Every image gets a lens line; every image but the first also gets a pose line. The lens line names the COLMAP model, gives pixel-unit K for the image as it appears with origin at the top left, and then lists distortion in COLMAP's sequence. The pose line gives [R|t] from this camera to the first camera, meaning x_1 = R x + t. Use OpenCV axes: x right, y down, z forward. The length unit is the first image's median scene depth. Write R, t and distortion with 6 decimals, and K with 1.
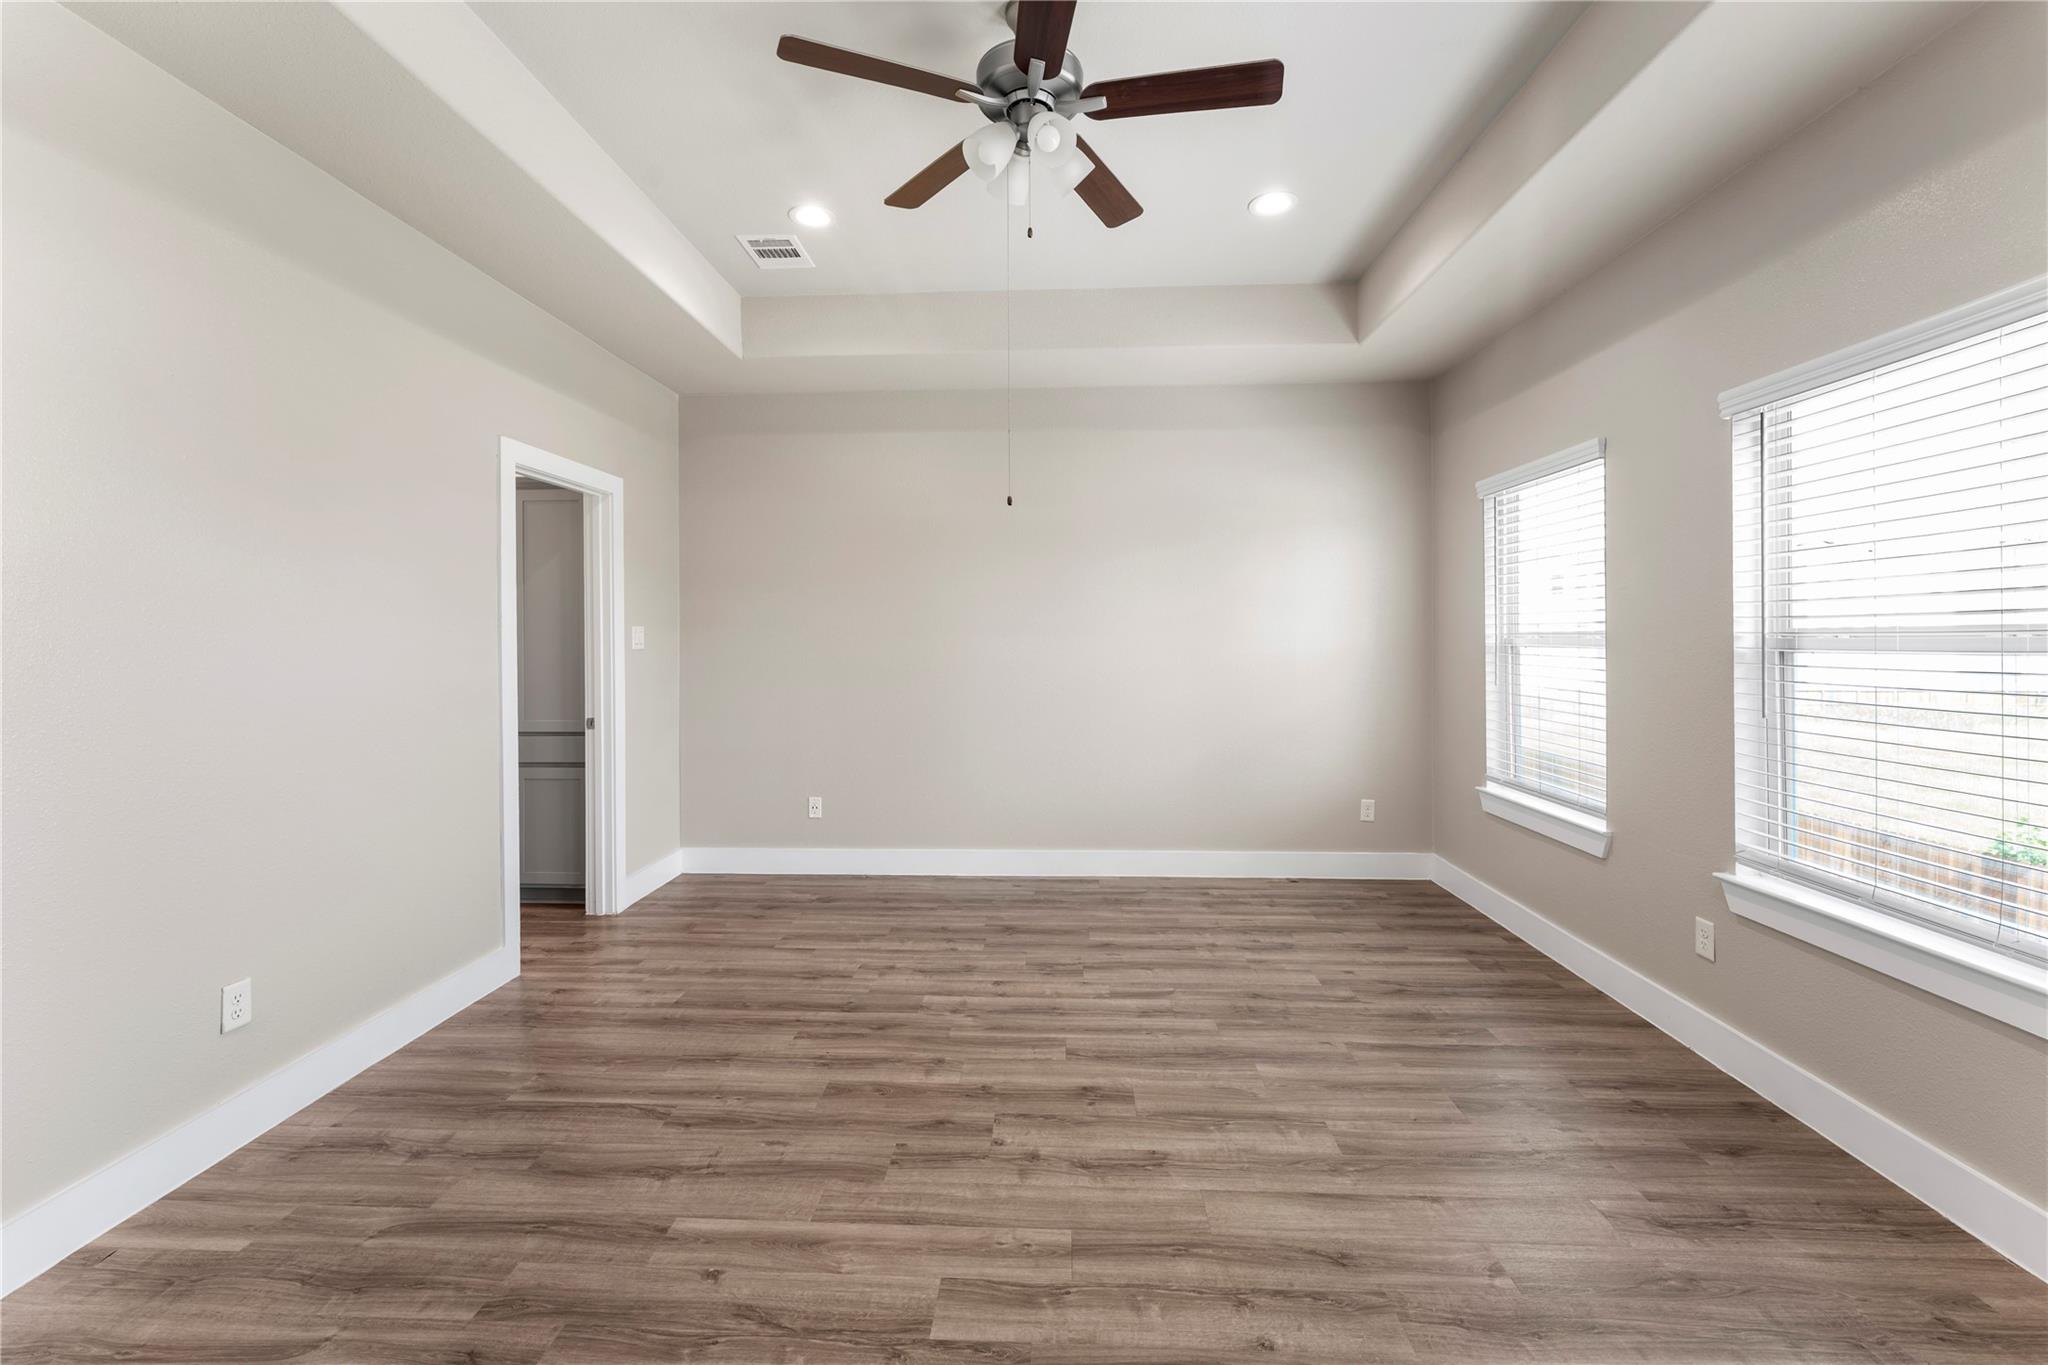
lens RADIAL K [[840.5, 0, 1022.9], [0, 840.5, 635.9], [0, 0, 1]] dist [-0.000356, 0.000114]
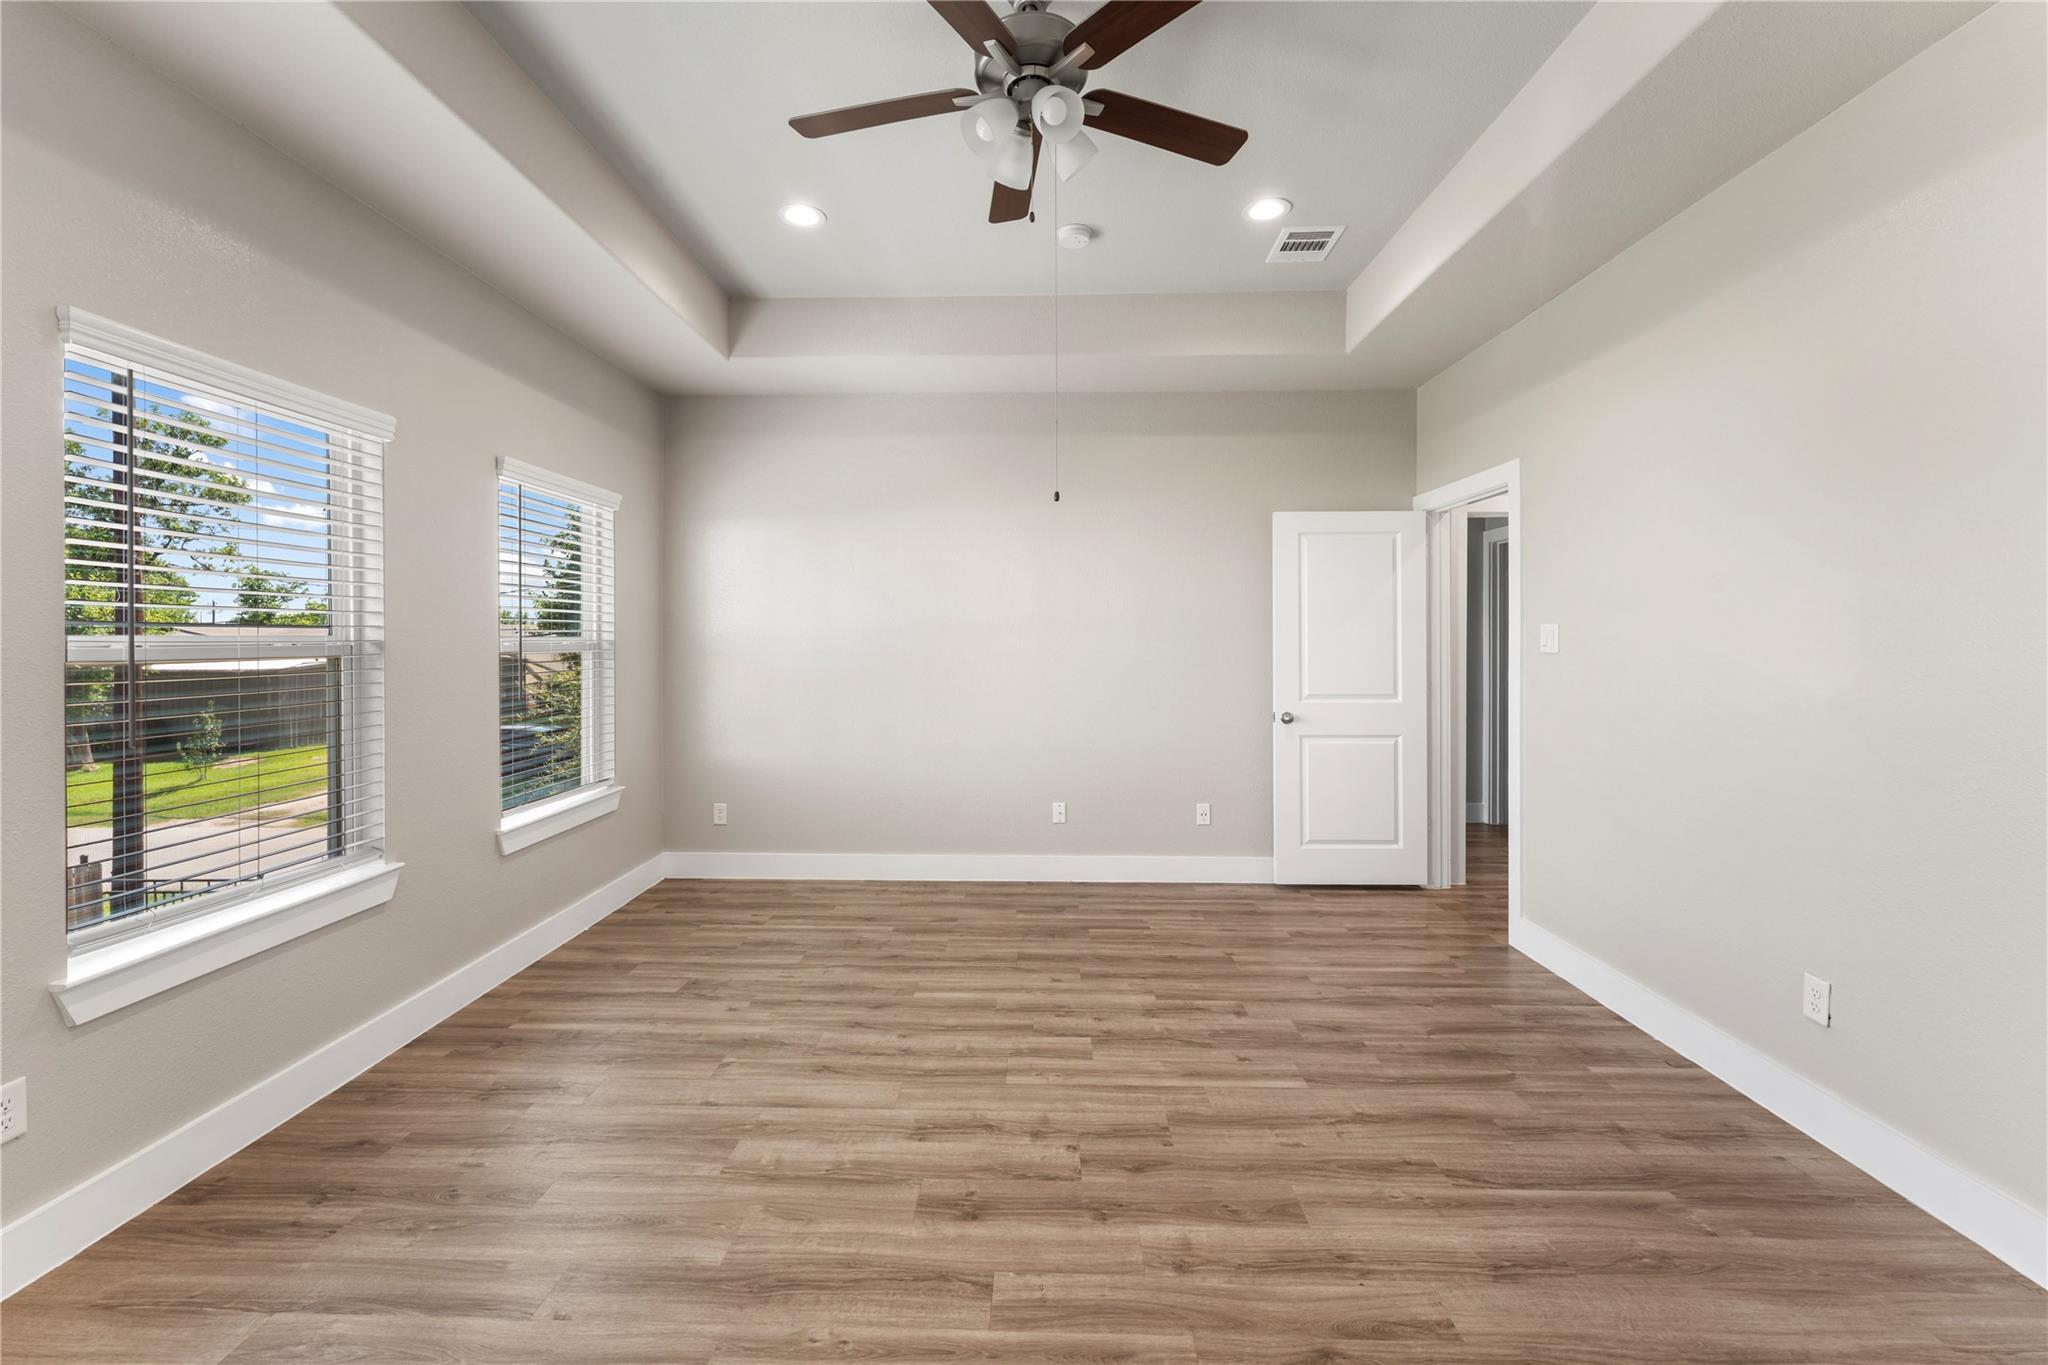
lens RADIAL K [[834.2, 0, 1021.1], [0, 834.2, 647.6], [0, 0, 1]] dist [0.000569, -0.000663]
pose [[-0.999770, 0.004788, -0.020896, 0.045522], [0.004604, 0.999950, 0.008825, -0.000895], [0.020937, 0.008727, -0.999743, 1.836207]]
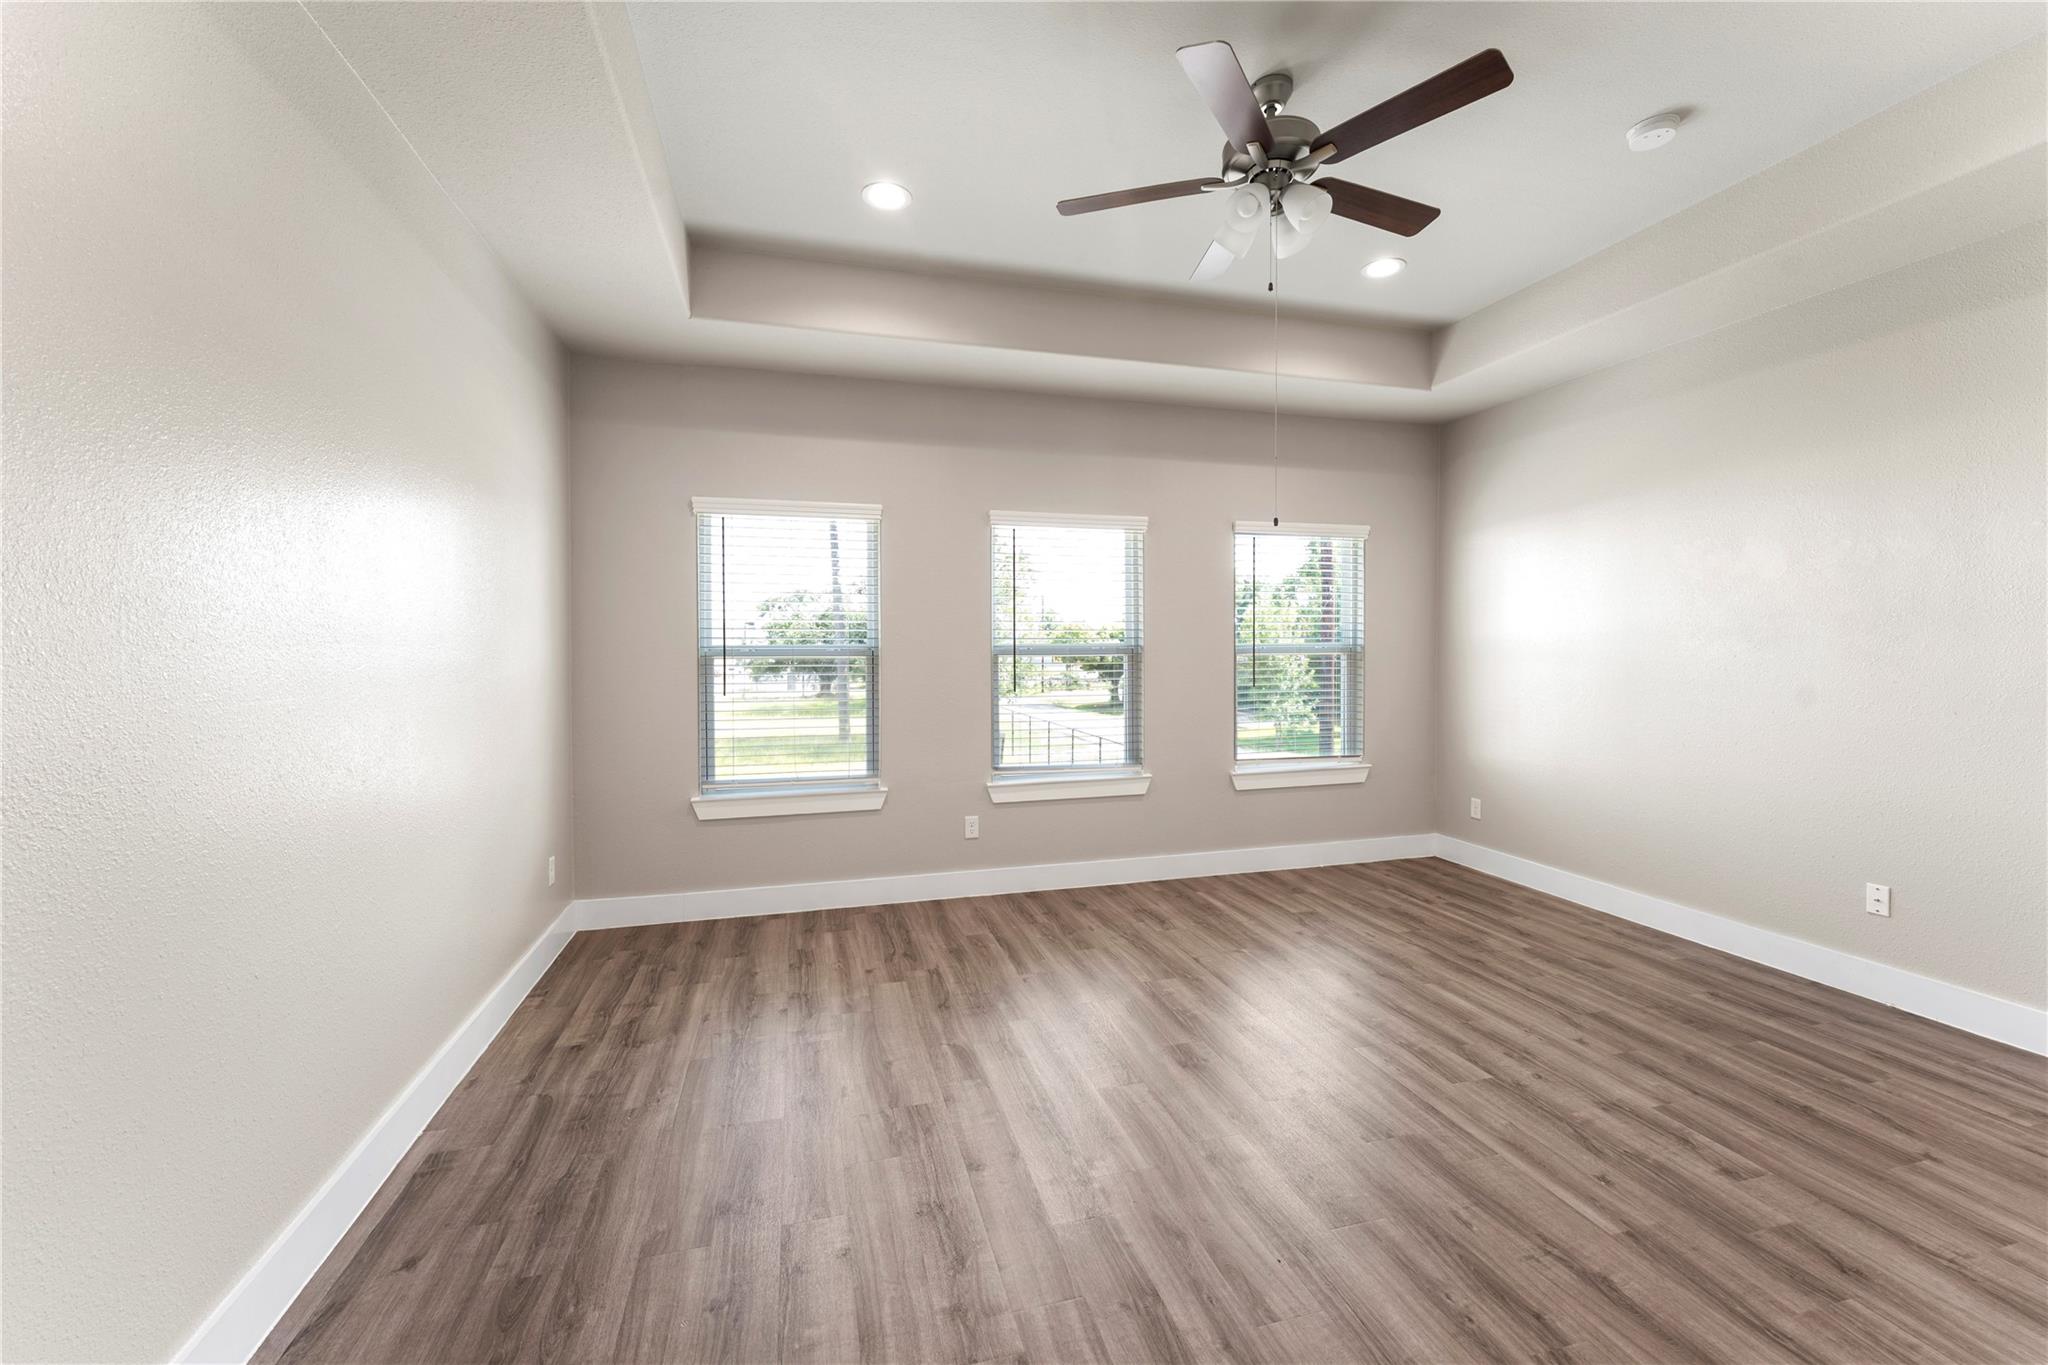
lens RADIAL K [[830.3, 0, 1028.0], [0, 830.3, 667.9], [0, 0, 1]] dist [-0.000240, 0.000420]
pose [[-0.315674, -0.019377, 0.948670, -0.893221], [0.004510, 0.999750, 0.021921, 0.003191], [-0.948857, 0.011198, -0.315507, 1.572983]]
